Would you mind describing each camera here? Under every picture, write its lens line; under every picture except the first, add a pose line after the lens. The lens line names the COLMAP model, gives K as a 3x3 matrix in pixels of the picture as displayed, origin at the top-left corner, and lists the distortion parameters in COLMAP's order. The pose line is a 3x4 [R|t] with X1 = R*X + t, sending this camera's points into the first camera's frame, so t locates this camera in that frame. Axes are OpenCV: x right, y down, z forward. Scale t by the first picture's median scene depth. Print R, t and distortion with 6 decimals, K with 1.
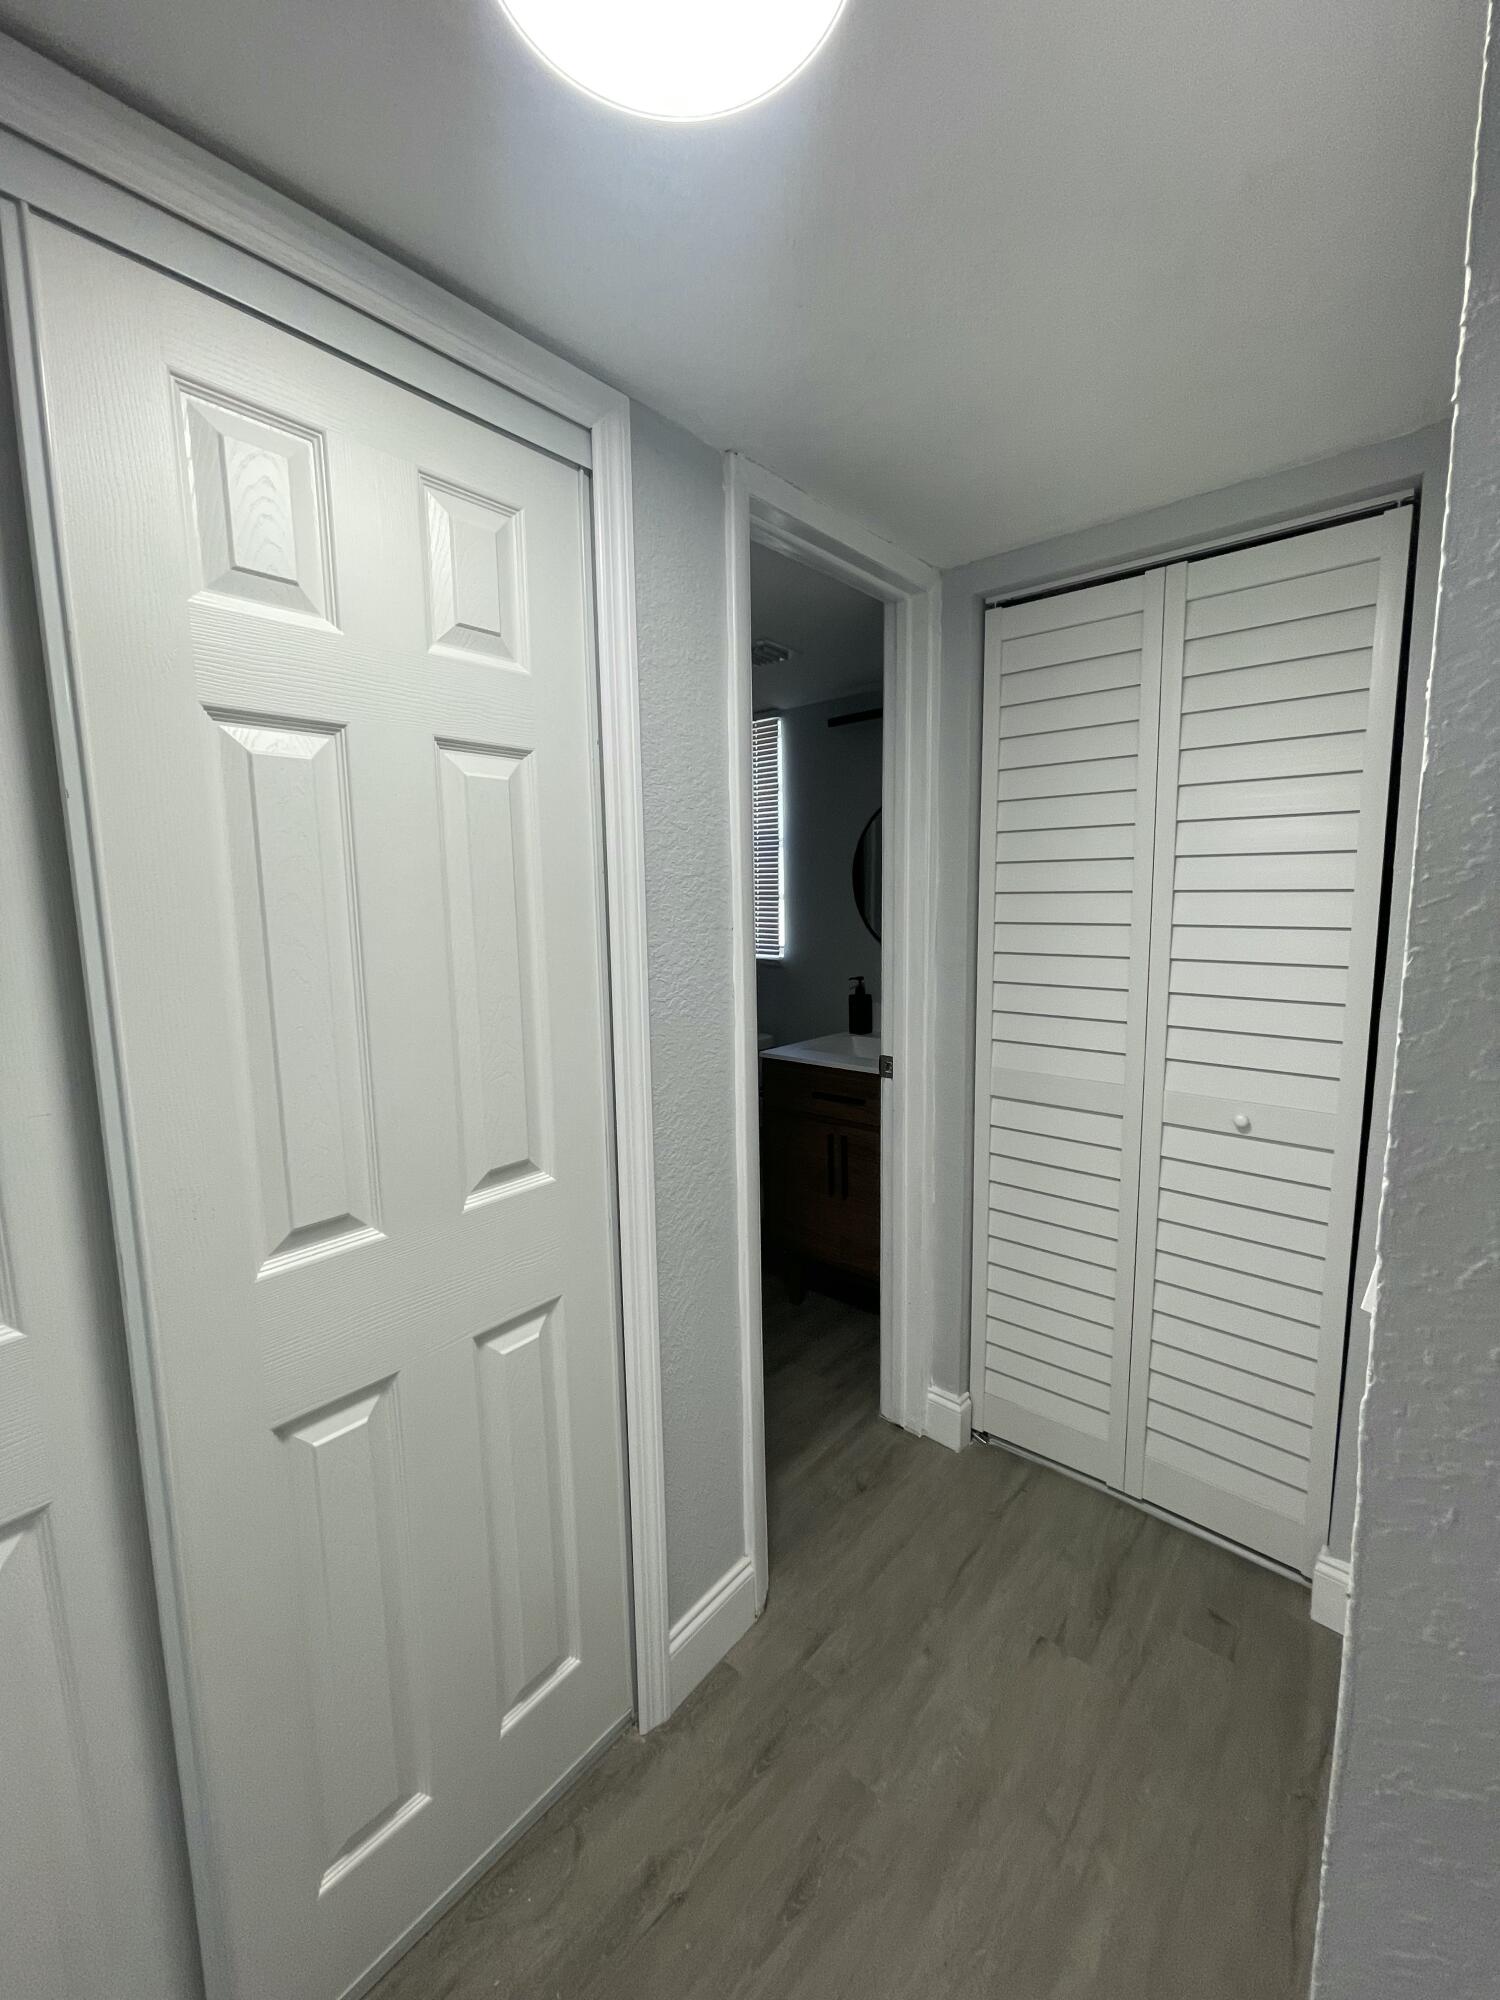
lens RADIAL K [[806.4, 0, 750.0], [0, 806.4, 1000.0], [0, 0, 1]] dist [-0.000301, -0.000082]
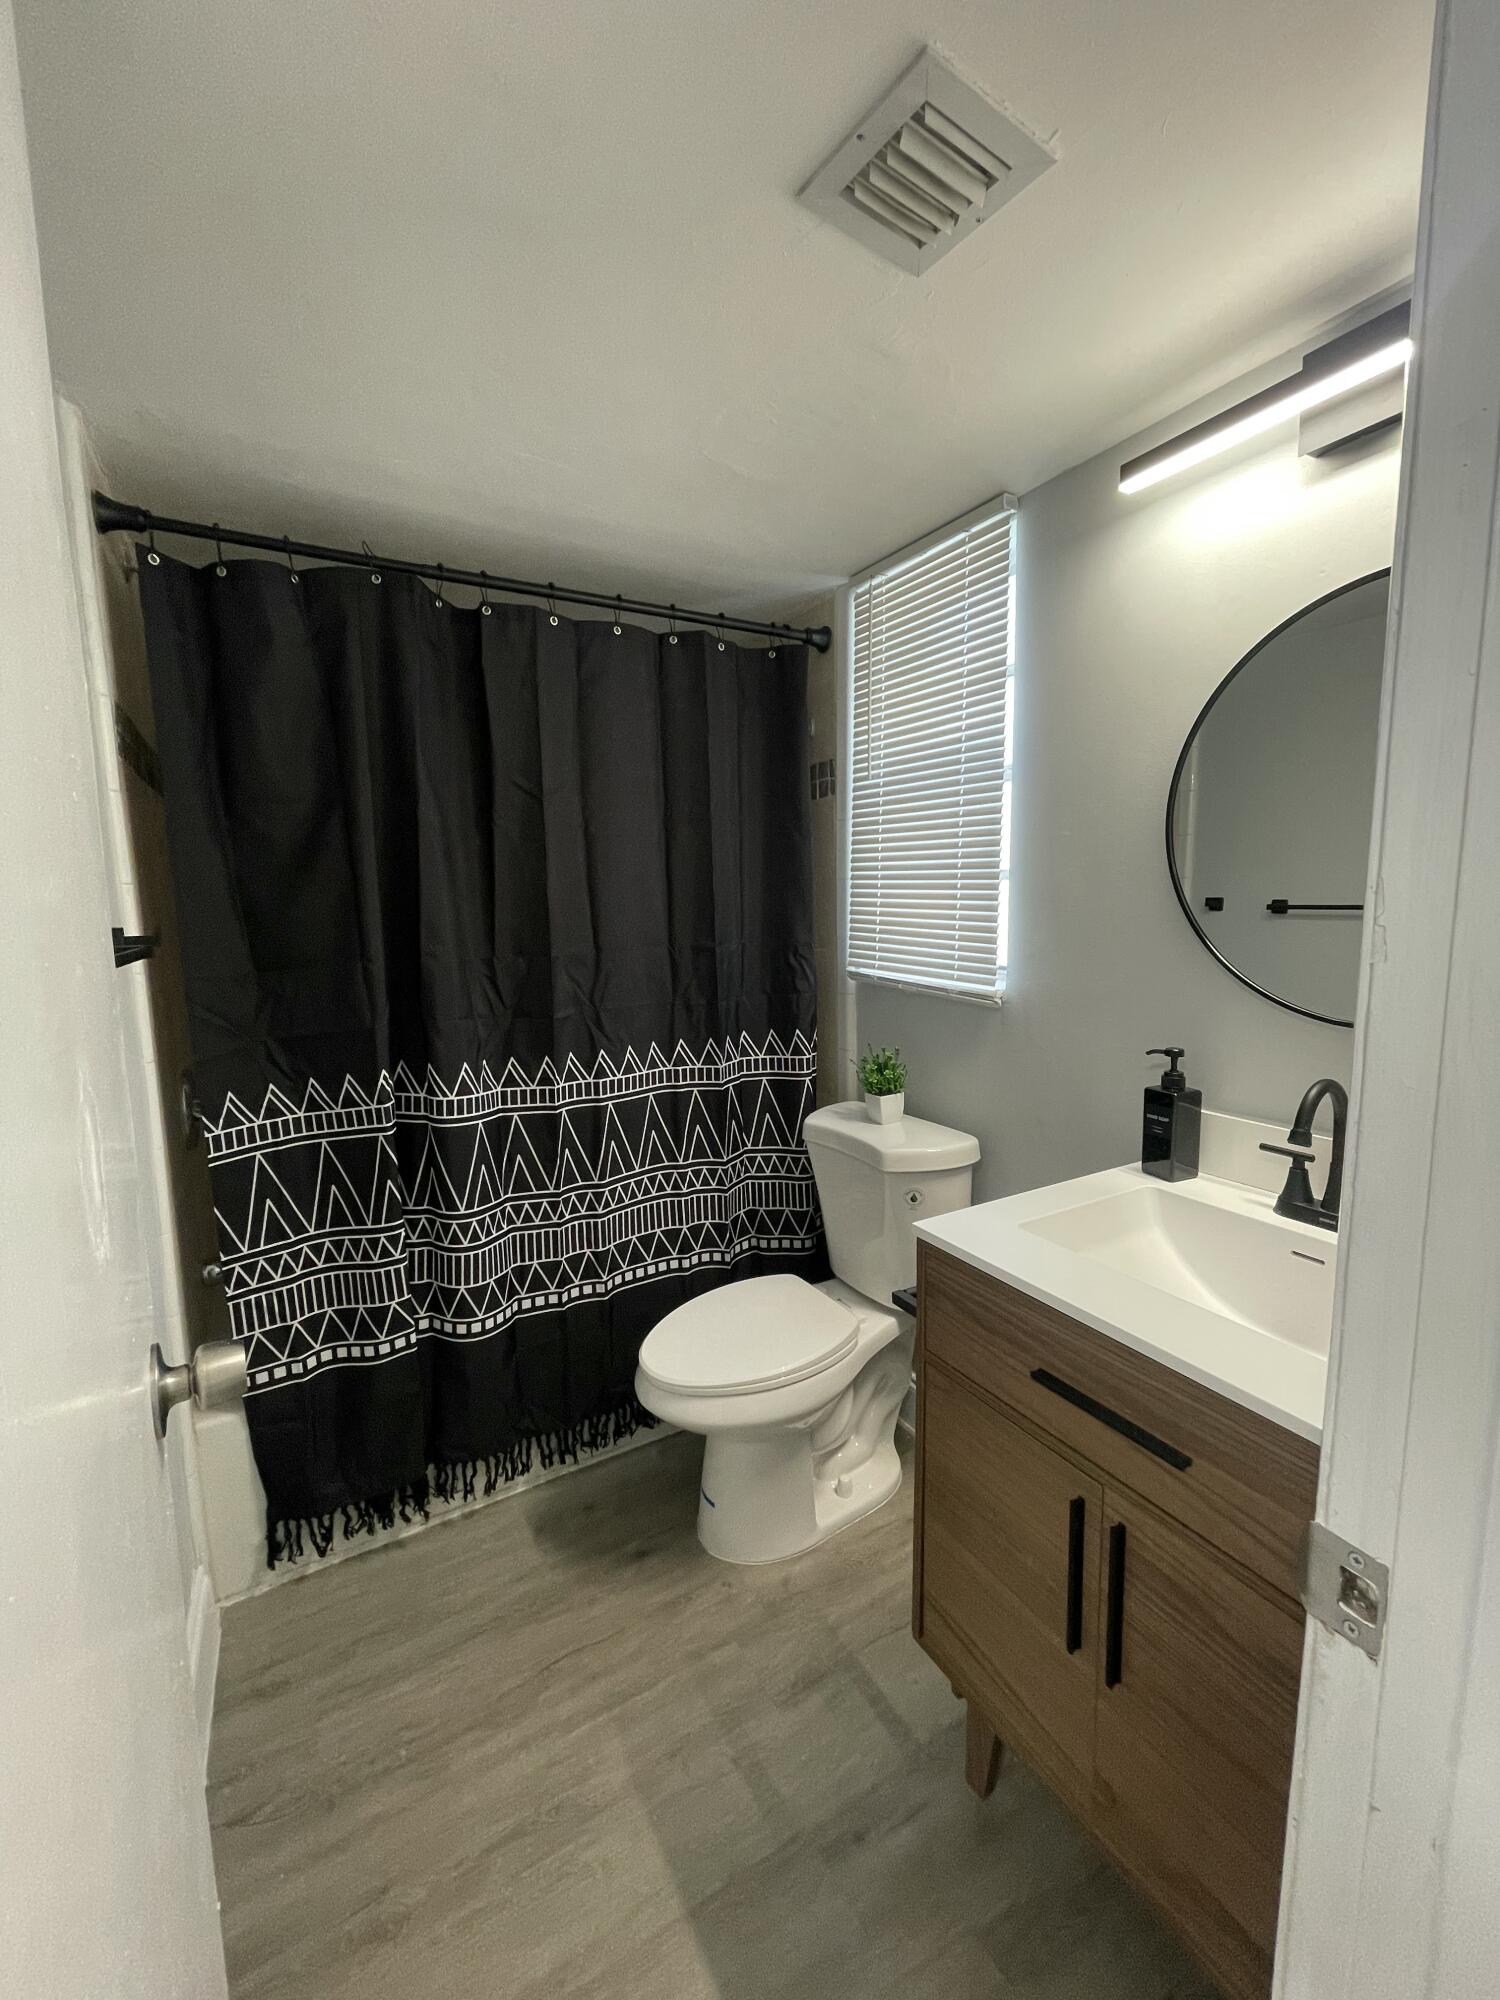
lens RADIAL K [[806.4, 0, 750.0], [0, 806.4, 1000.0], [0, 0, 1]] dist [-0.000301, -0.000082]
pose [[0.949199, 0.040575, -0.312048, 0.053188], [-0.038398, 0.999176, 0.013122, -0.052103], [0.312324, -0.000473, 0.949976, 0.510364]]
